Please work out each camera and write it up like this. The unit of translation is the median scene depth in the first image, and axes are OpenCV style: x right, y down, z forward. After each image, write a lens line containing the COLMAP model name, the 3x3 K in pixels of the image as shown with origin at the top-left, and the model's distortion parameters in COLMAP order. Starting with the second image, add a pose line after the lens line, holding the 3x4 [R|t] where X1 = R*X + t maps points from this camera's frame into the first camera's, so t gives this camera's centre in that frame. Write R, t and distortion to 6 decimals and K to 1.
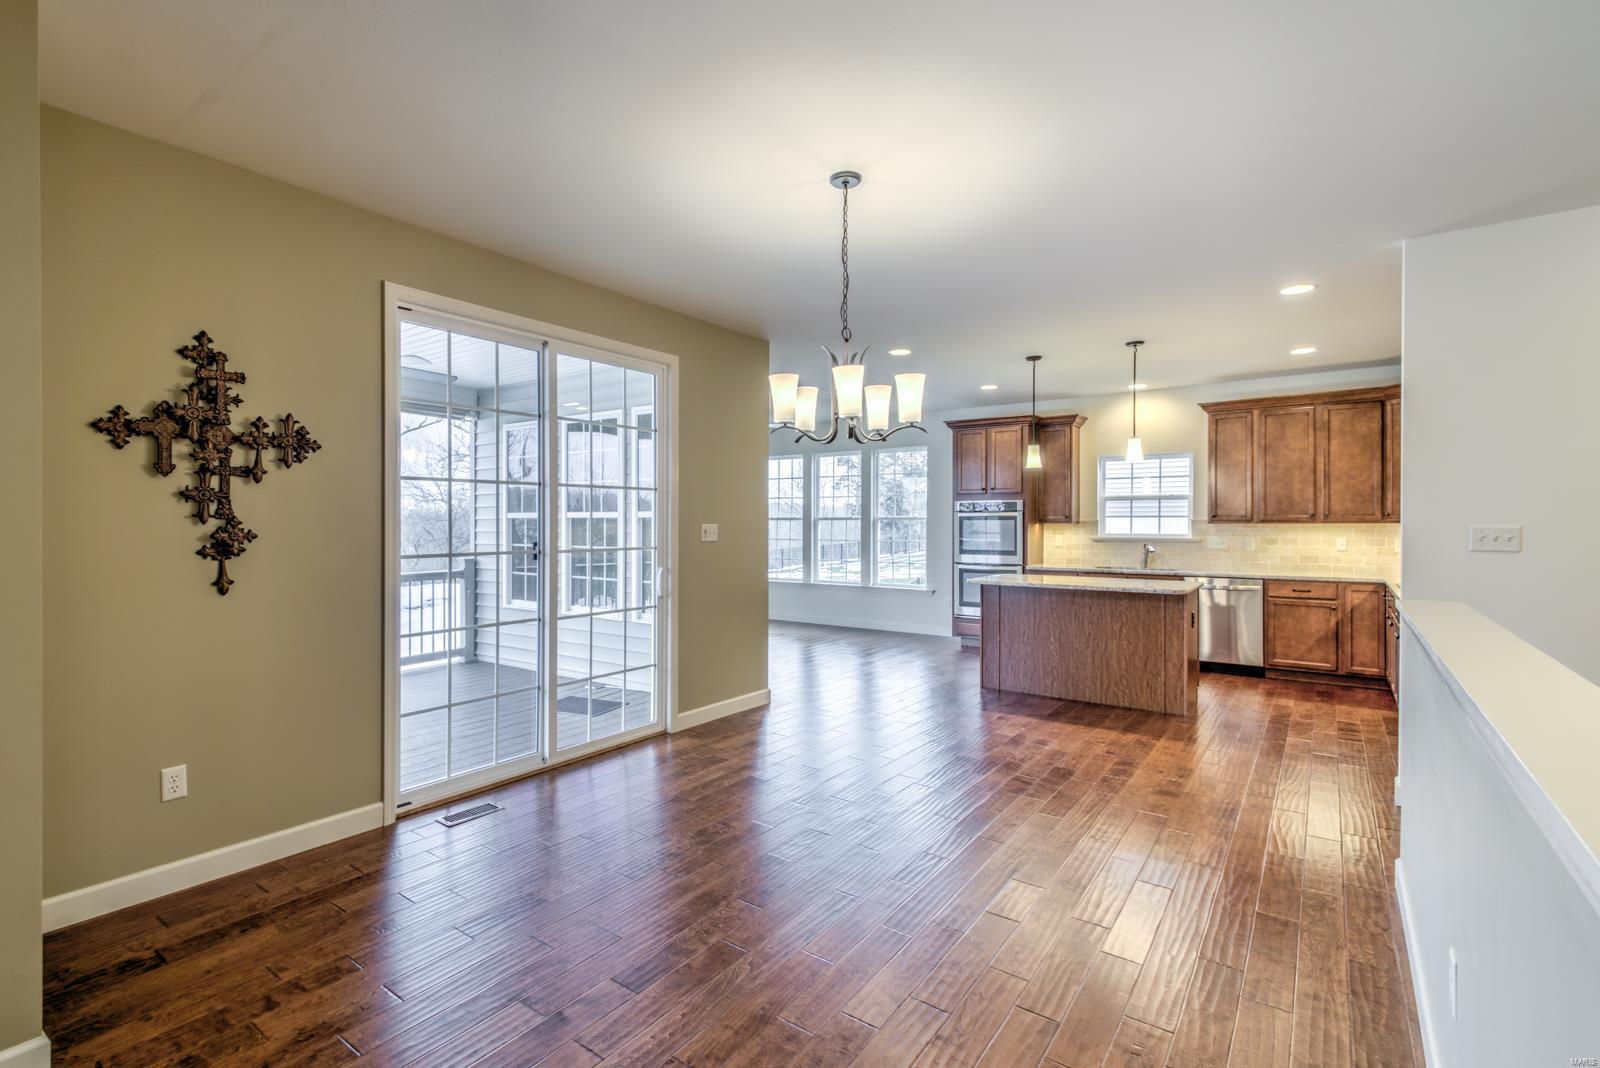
lens RADIAL K [[723.8, 0, 764.5], [0, 723.8, 527.2], [0, 0, 1]] dist [0.000345, 0.000644]
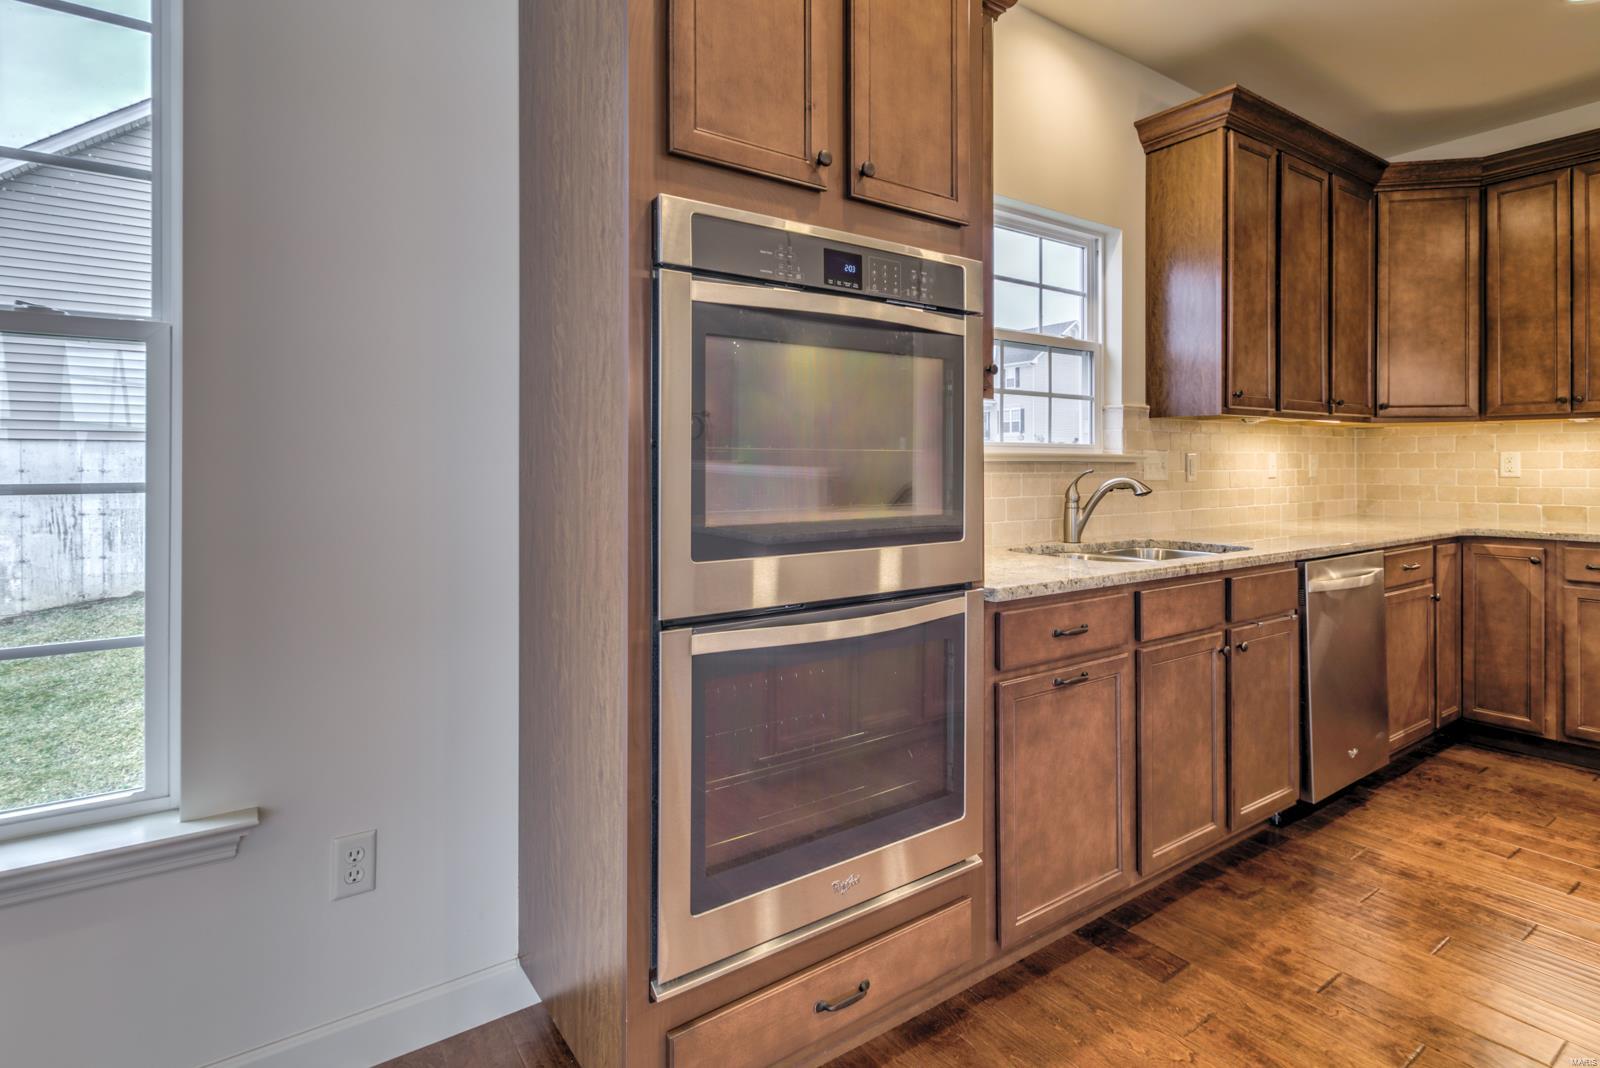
lens RADIAL K [[812.5, 0, 801.7], [0, 812.5, 461.5], [0, 0, 1]] dist [0.008459, -0.000172]
pose [[0.302039, 0.003056, 0.953291, 0.145624], [0.006678, 0.999964, -0.005321, 0.022137], [-0.953272, 0.007973, 0.302008, 1.142668]]
